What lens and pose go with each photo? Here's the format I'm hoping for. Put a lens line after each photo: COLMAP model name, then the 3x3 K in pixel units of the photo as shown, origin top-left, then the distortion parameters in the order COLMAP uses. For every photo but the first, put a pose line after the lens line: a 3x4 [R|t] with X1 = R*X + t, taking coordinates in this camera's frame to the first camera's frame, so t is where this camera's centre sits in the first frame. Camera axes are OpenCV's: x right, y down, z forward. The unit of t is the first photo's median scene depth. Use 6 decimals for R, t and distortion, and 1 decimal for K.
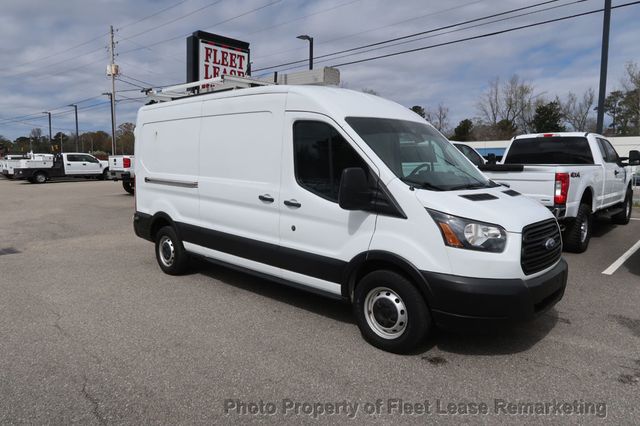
lens RADIAL K [[442.5, 0, 321.8], [0, 442.5, 211.8], [0, 0, 1]] dist [-0.028769, 0.010134]
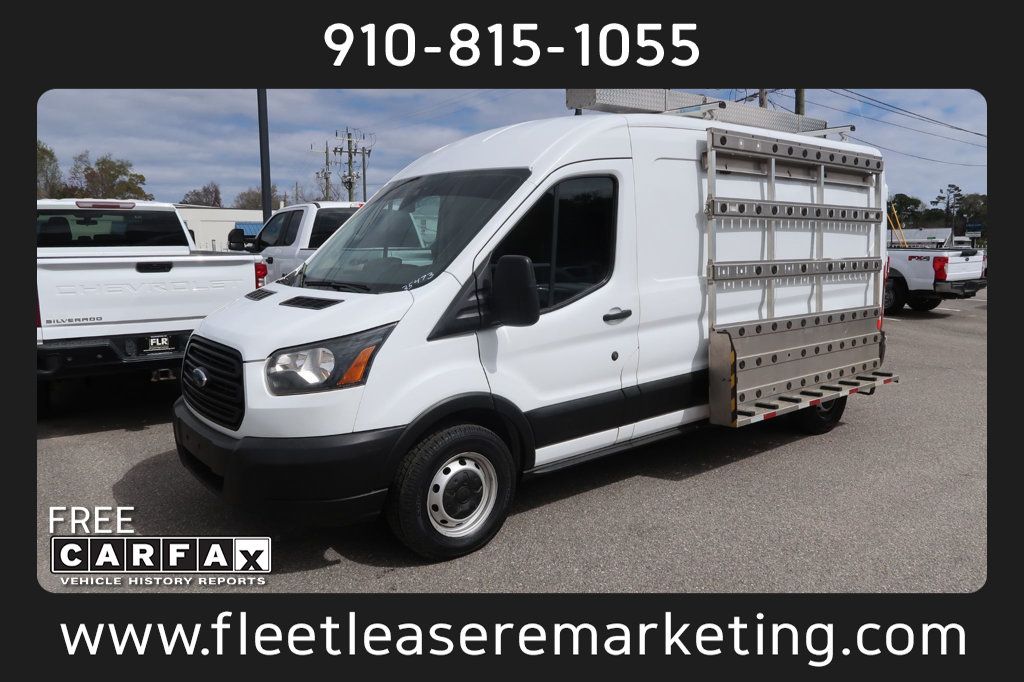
lens RADIAL K [[708.0, 0, 510.6], [0, 708.0, 340.6], [0, 0, 1]] dist [-0.028769, 0.010134]
pose [[0.146809, -0.132143, 0.980299, -0.285328], [0.111950, 0.986889, 0.116266, -0.034813], [-0.982809, 0.092675, 0.159678, 0.313465]]
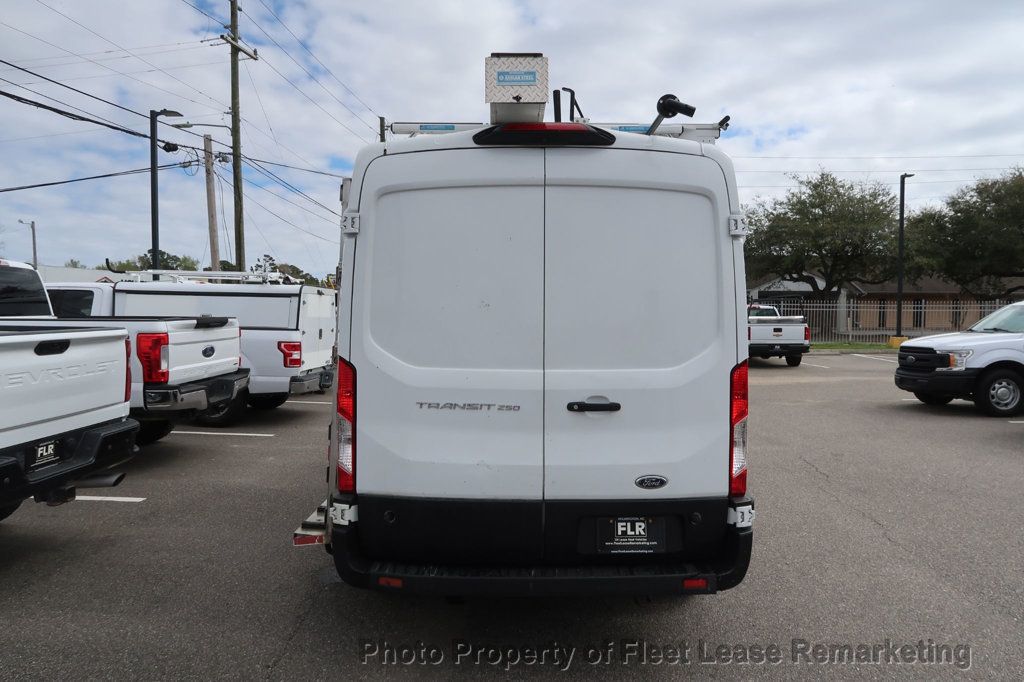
lens RADIAL K [[708.0, 0, 513.7], [0, 708.0, 339.0], [0, 0, 1]] dist [-0.028769, 0.010134]
pose [[-0.682530, -0.034137, 0.730060, -0.264417], [0.075404, 0.990289, 0.116800, -0.067222], [-0.726958, 0.134769, -0.673328, 0.567459]]
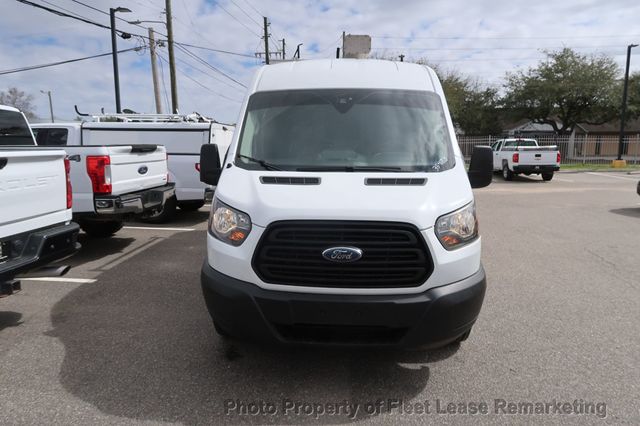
lens RADIAL K [[442.5, 0, 321.2], [0, 442.5, 211.7], [0, 0, 1]] dist [-0.028769, 0.010134]
pose [[-0.634741, -0.112991, 0.764419, -0.201182], [0.088054, 0.972231, 0.216825, -0.056121], [-0.767692, 0.204938, -0.607166, 0.530216]]
